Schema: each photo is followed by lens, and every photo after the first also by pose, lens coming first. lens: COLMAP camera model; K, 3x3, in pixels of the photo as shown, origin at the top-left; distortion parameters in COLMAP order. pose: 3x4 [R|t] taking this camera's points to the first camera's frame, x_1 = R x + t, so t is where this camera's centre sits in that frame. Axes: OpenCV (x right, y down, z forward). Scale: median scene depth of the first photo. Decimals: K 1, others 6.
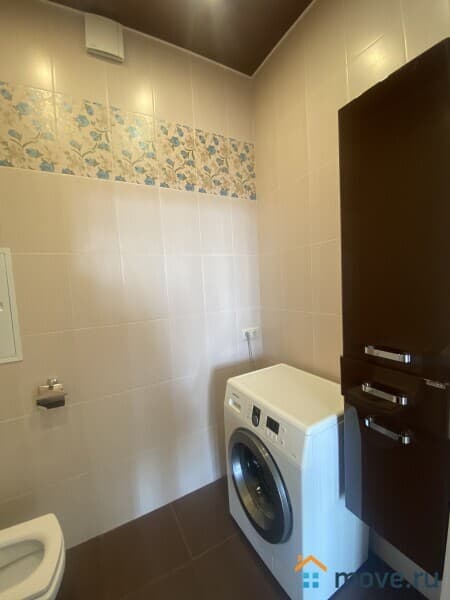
lens RADIAL K [[256.6, 0, 226.0], [0, 256.6, 296.6], [0, 0, 1]] dist [-0.019553, -0.000358]
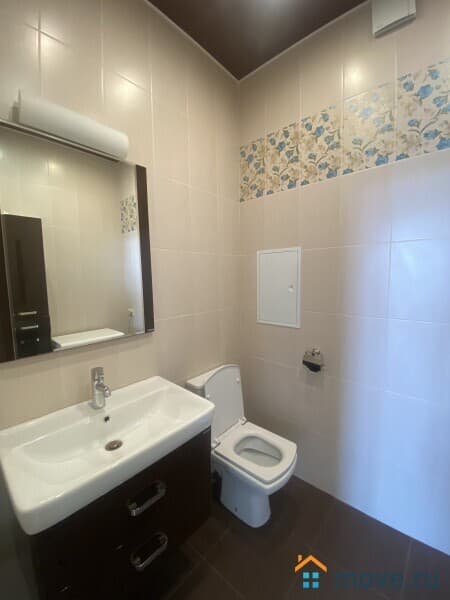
lens RADIAL K [[245.8, 0, 225.0], [0, 245.8, 300.0], [0, 0, 1]] dist [0.017526, -0.016541]
pose [[0.329144, 0.125297, -0.935930, 0.419871], [-0.066122, 0.991783, 0.109521, -0.031218], [0.941962, 0.025837, 0.334724, 0.232991]]
